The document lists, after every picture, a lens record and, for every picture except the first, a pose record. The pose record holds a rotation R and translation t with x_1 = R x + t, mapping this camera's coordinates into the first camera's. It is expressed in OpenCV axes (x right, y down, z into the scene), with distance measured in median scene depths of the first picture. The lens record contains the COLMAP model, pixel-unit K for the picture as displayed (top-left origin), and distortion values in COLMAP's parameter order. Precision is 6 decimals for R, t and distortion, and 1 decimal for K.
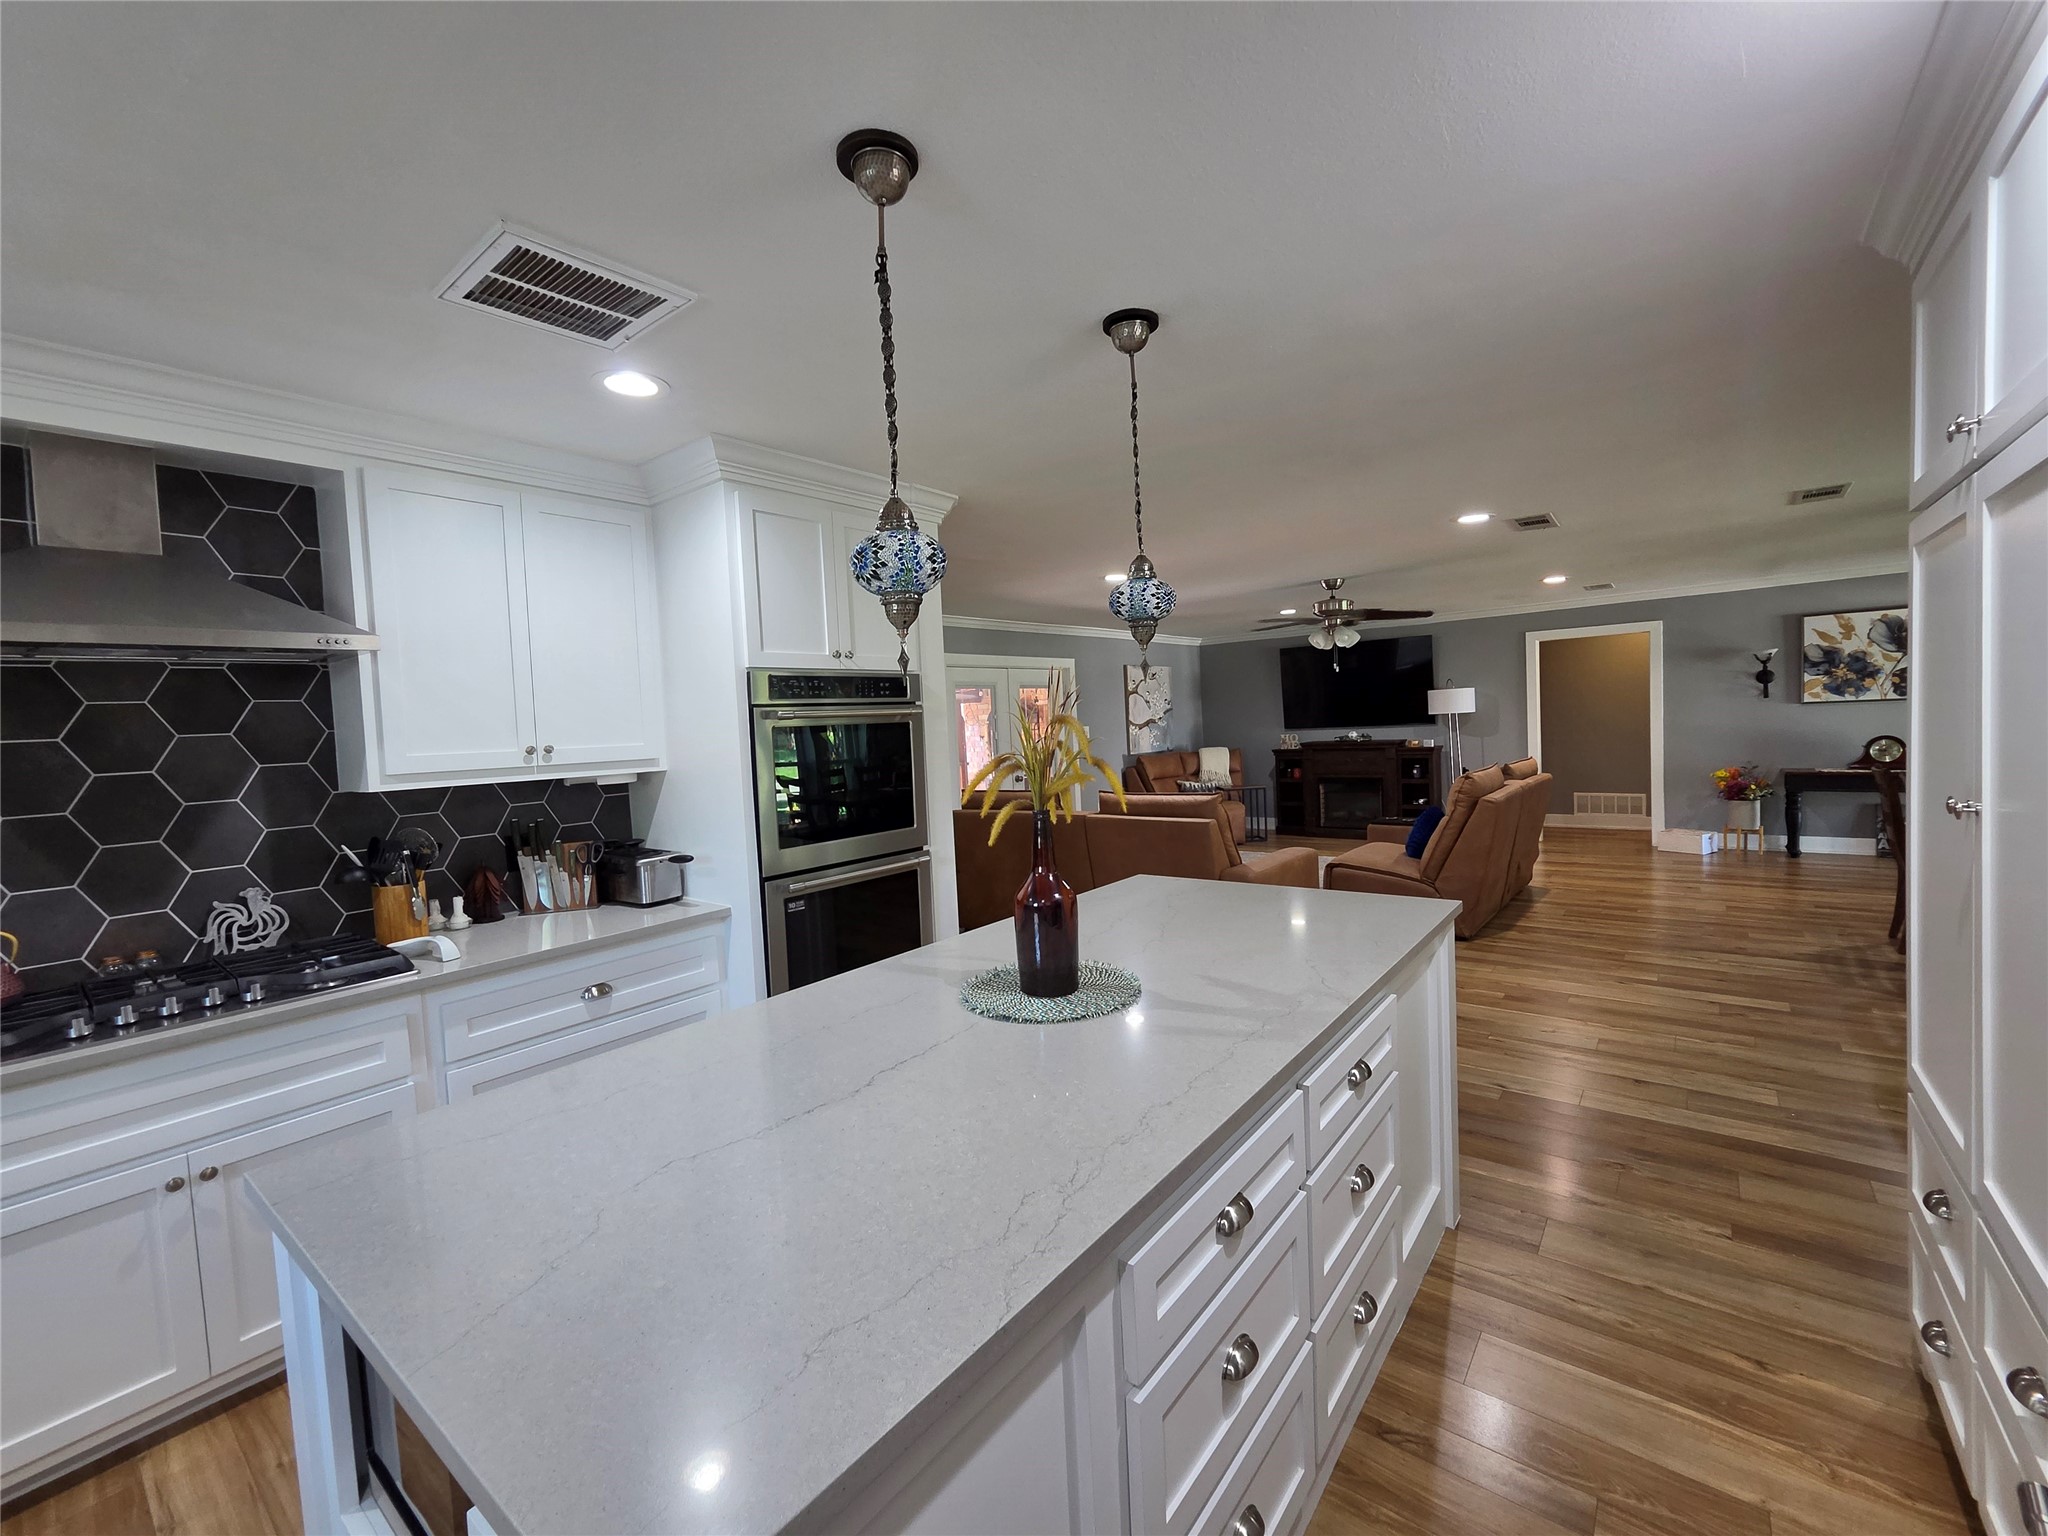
lens RADIAL K [[912.0, 0, 940.4], [0, 912.0, 822.0], [0, 0, 1]] dist [-0.000644, -0.000171]
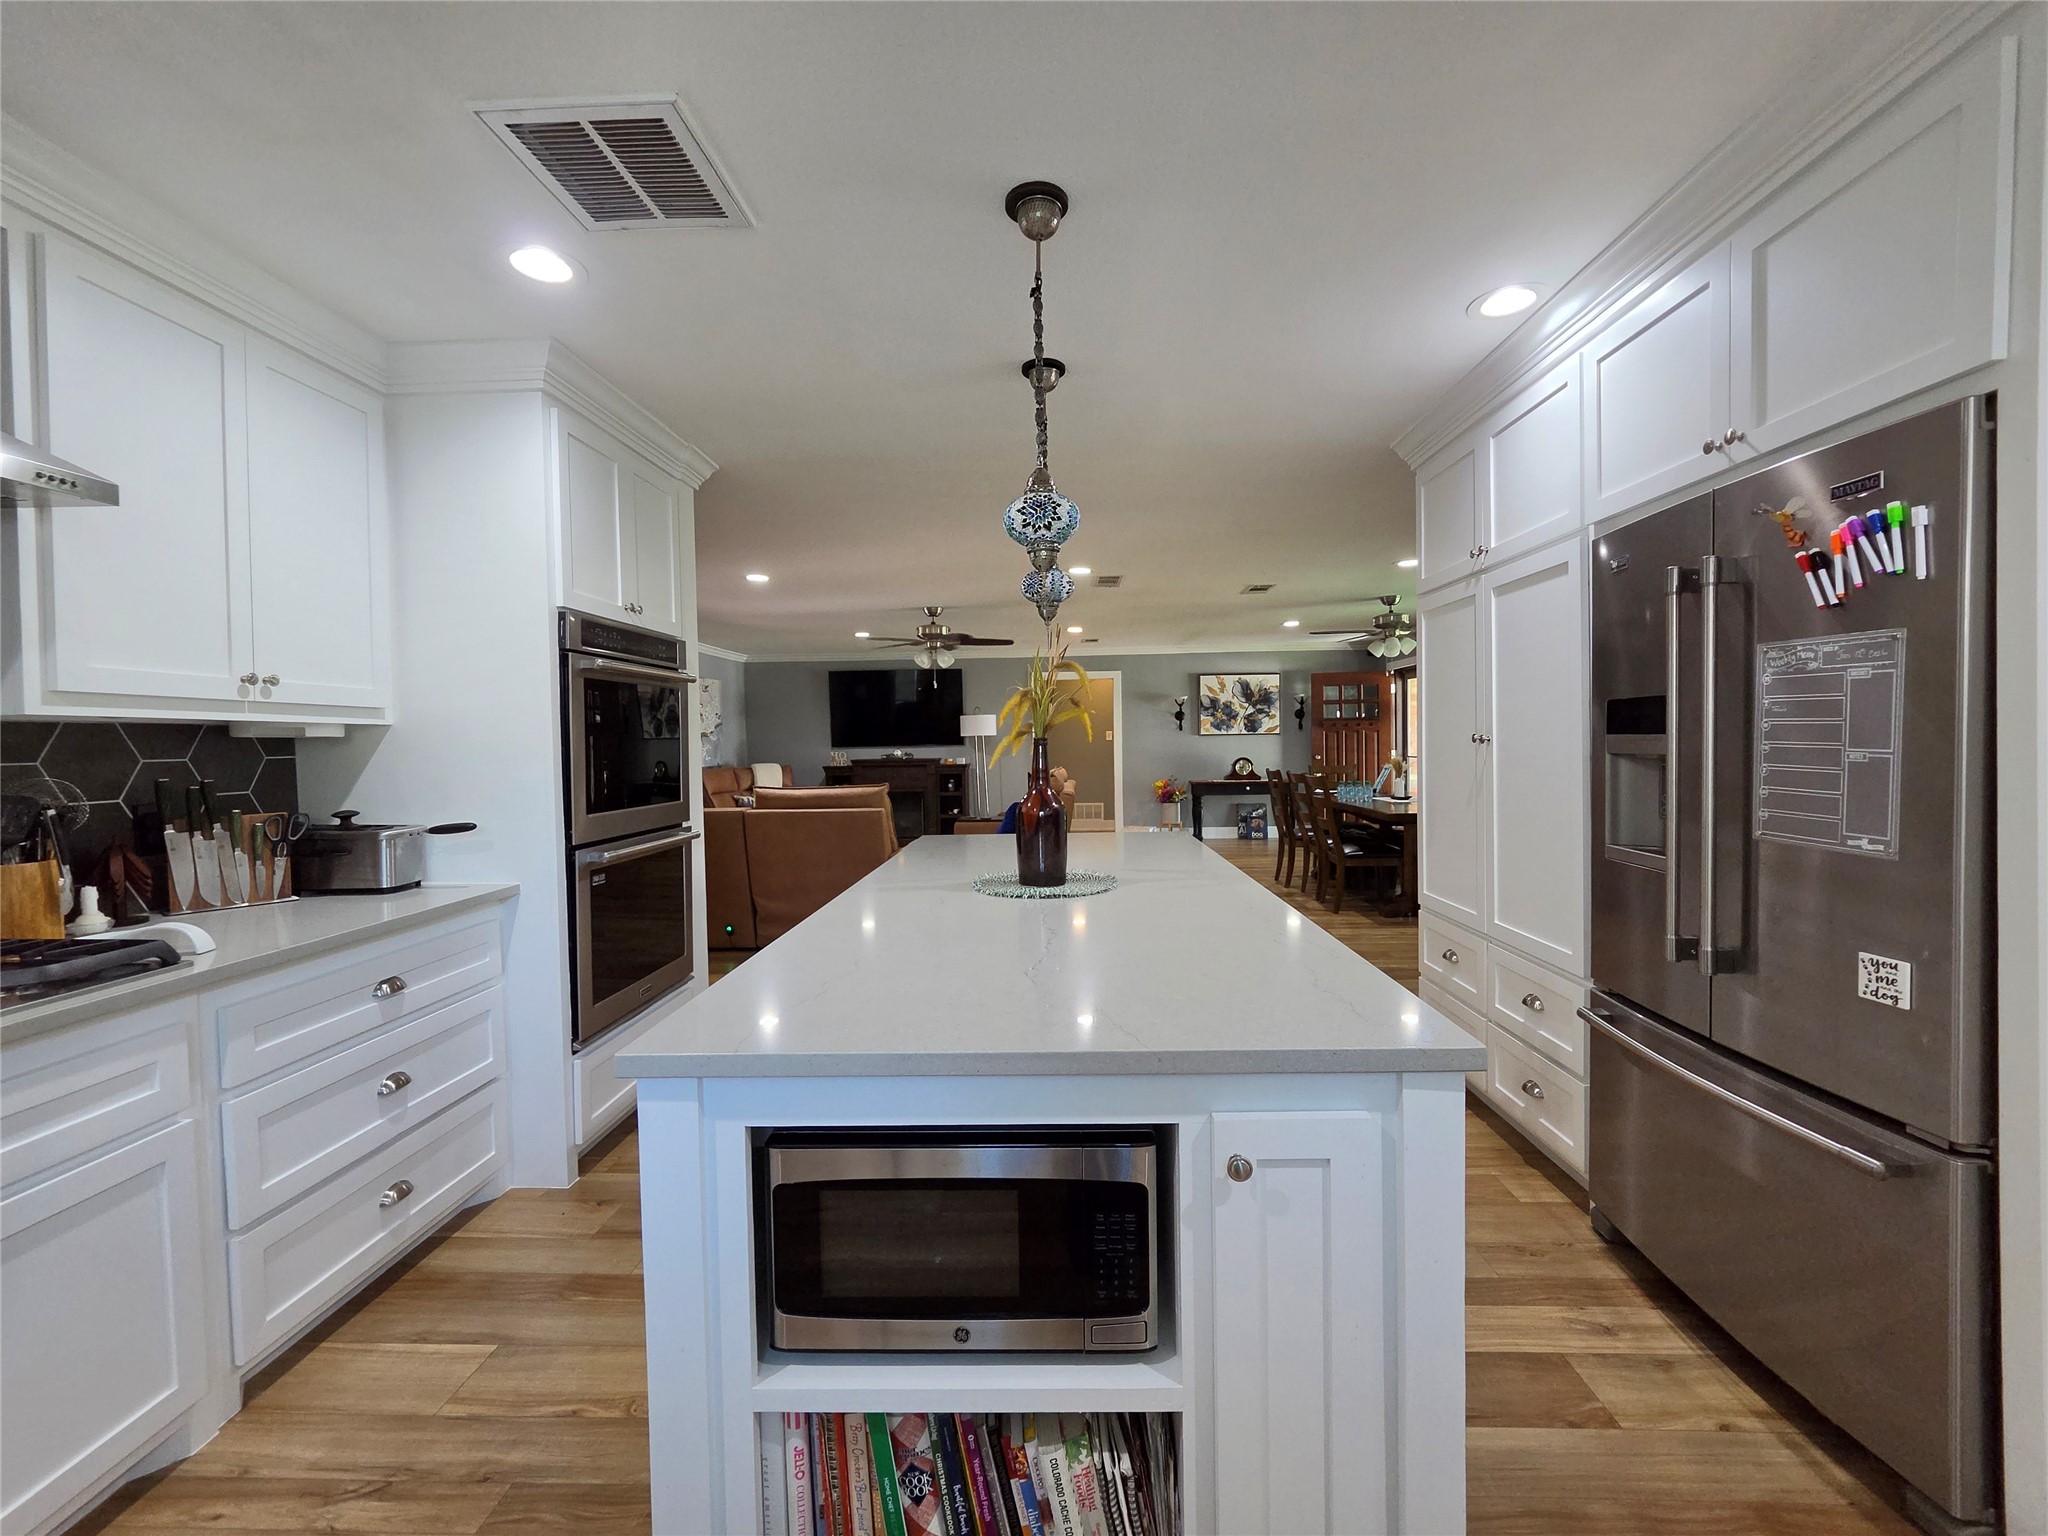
lens RADIAL K [[931.1, 0, 1059.3], [0, 931.1, 833.4], [0, 0, 1]] dist [-0.010669, 0.010958]
pose [[0.772164, -0.024463, 0.634952, -0.197706], [0.040890, 0.999100, -0.011233, 0.038438], [-0.634106, 0.034638, 0.772470, 0.000407]]
